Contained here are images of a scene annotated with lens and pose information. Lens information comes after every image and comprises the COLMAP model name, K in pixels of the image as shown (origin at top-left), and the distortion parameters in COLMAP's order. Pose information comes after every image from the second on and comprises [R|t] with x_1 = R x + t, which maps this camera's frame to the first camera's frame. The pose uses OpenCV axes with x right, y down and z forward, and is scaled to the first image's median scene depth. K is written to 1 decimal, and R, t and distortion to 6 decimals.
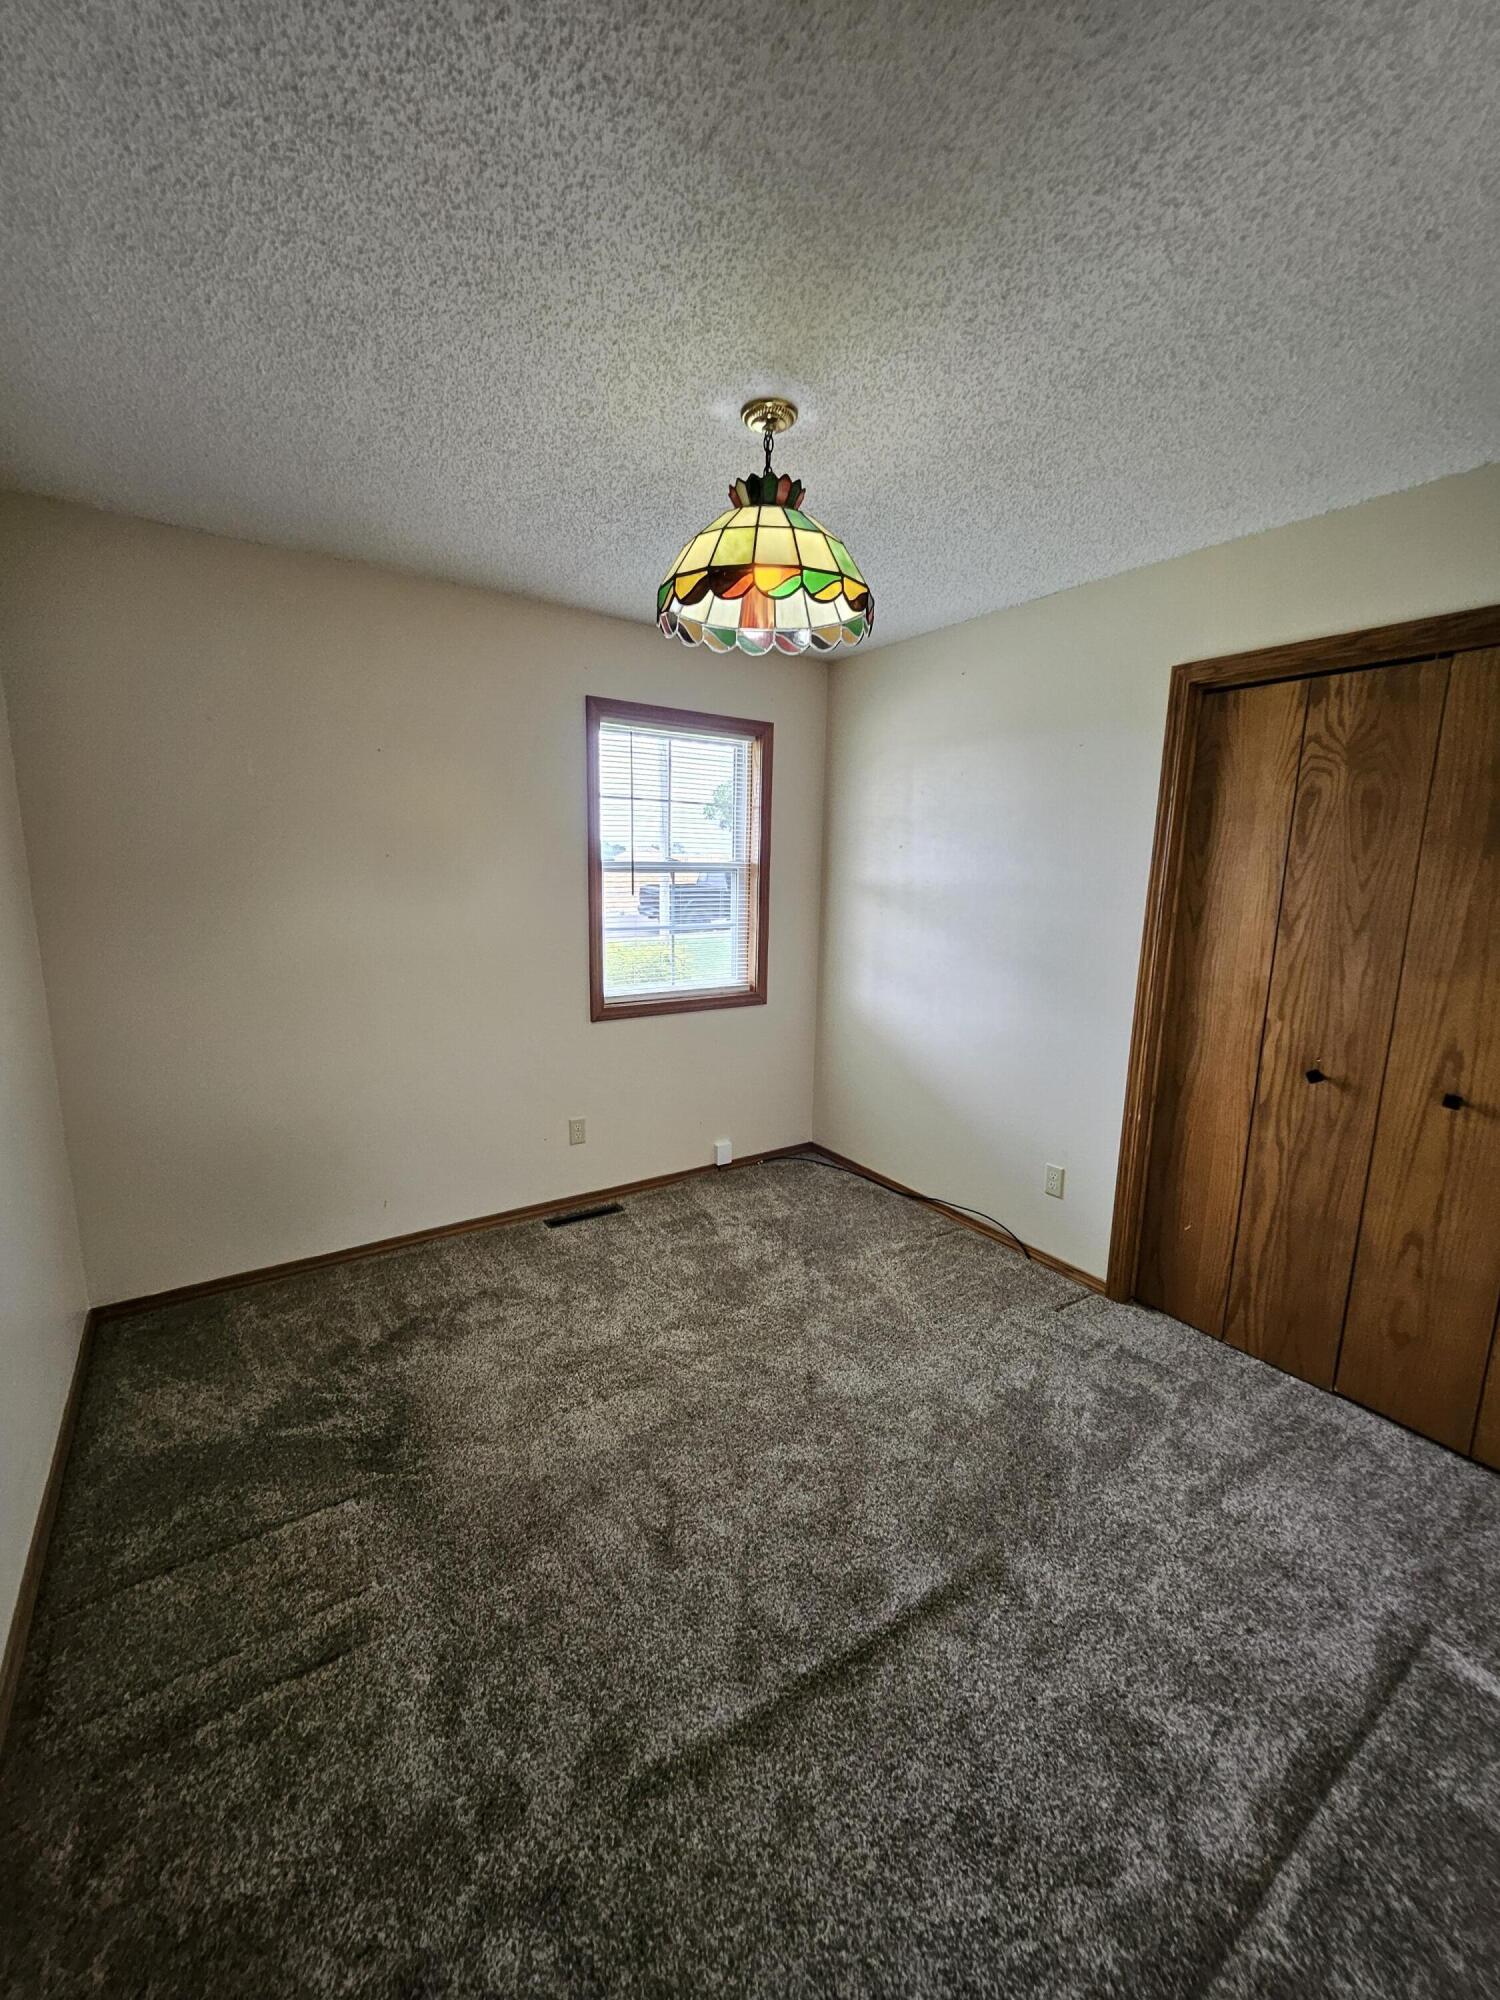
lens RADIAL K [[781.7, 0, 758.6], [0, 781.7, 1003.2], [0, 0, 1]] dist [-0.001588, -0.001118]
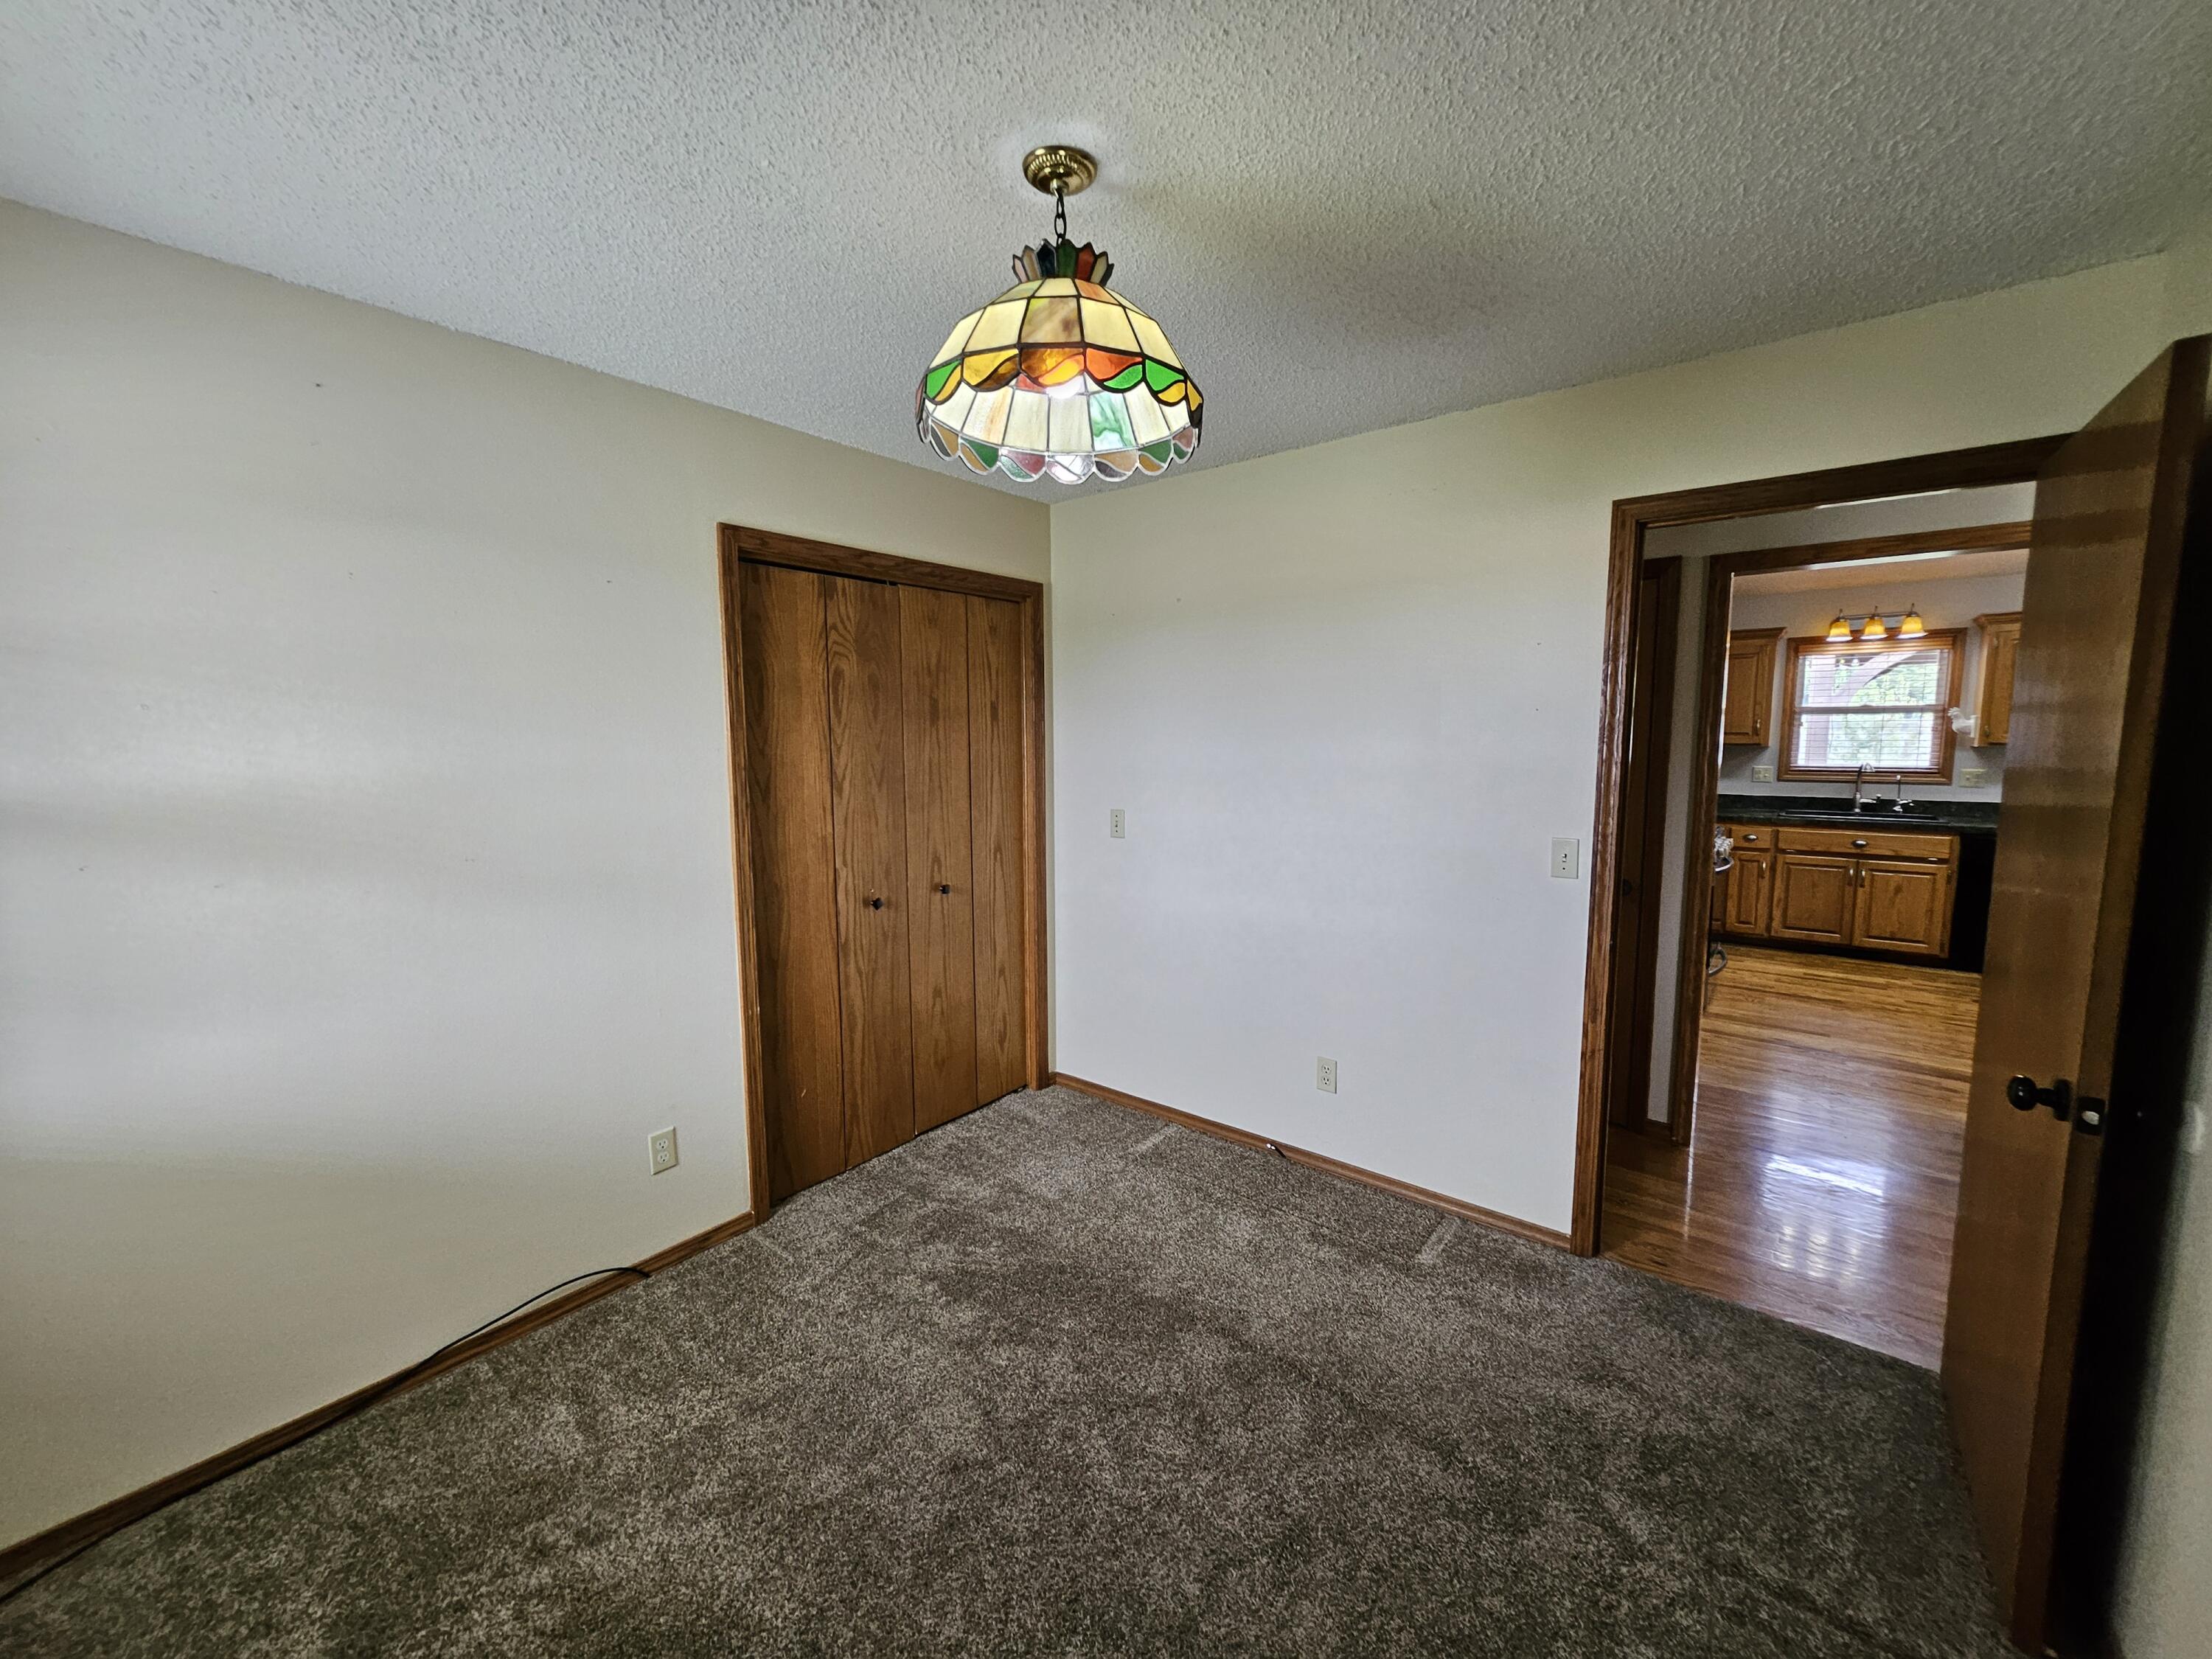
lens RADIAL K [[864.5, 0, 1101.2], [0, 864.5, 830.9], [0, 0, 1]] dist [-0.001588, -0.001118]
pose [[-0.278595, -0.128435, 0.951782, -0.655066], [0.171251, 0.968493, 0.180817, -0.200240], [-0.945017, 0.213369, -0.247823, 0.969828]]
